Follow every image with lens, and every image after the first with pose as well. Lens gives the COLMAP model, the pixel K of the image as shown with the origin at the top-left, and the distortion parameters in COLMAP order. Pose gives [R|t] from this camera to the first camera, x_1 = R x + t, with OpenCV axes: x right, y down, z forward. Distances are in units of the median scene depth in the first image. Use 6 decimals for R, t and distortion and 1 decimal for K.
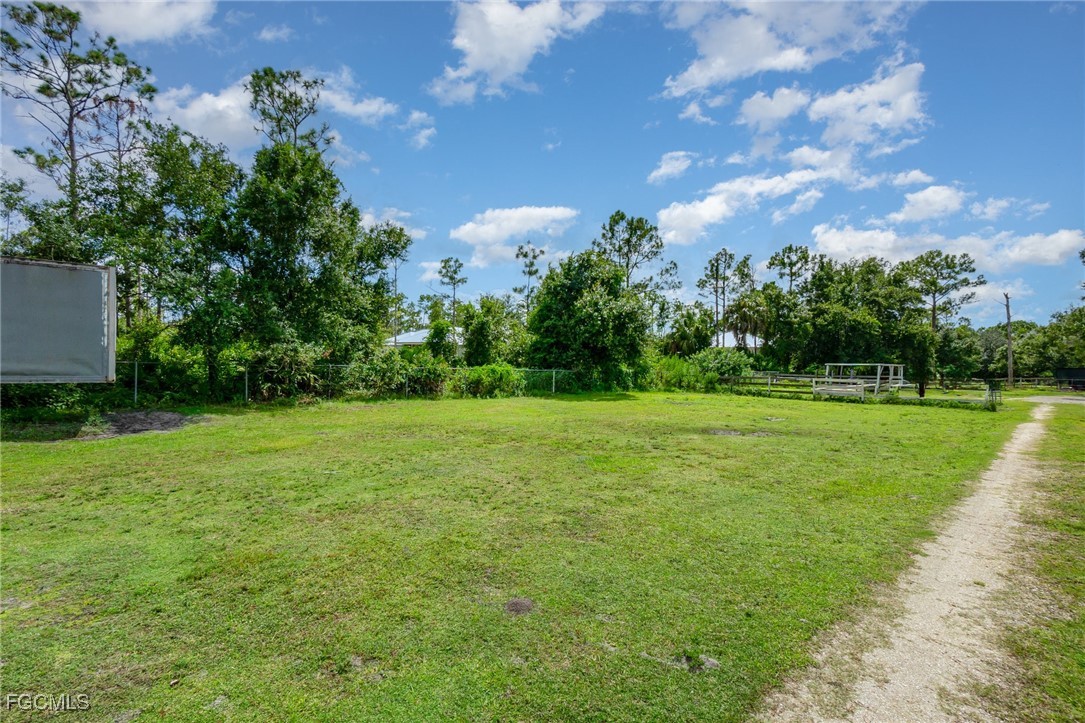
lens RADIAL K [[474.2, 0, 535.3], [0, 474.2, 360.4], [0, 0, 1]] dist [-0.003630, -0.000827]
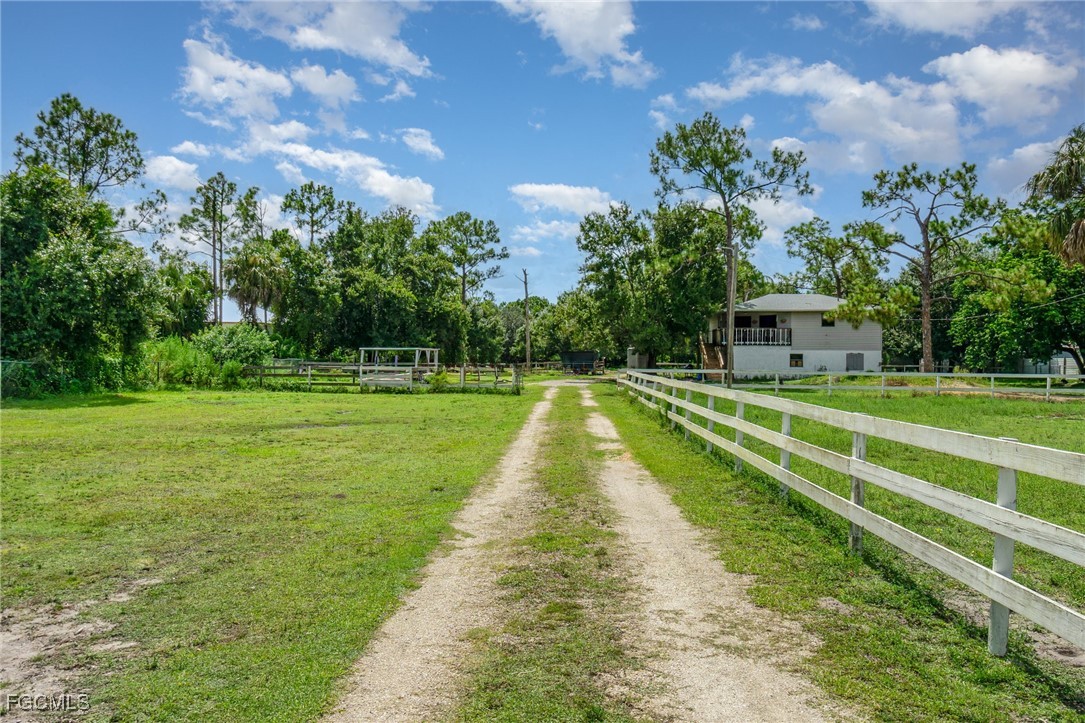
lens RADIAL K [[795.5, 0, 542.5], [0, 795.5, 361.5], [0, 0, 1]] dist [-0.004268, -0.001605]
pose [[0.690585, -0.015235, 0.723091, -0.107016], [-0.003926, 0.999684, 0.024812, -0.003644], [-0.723241, -0.019973, 0.690307, -0.101918]]
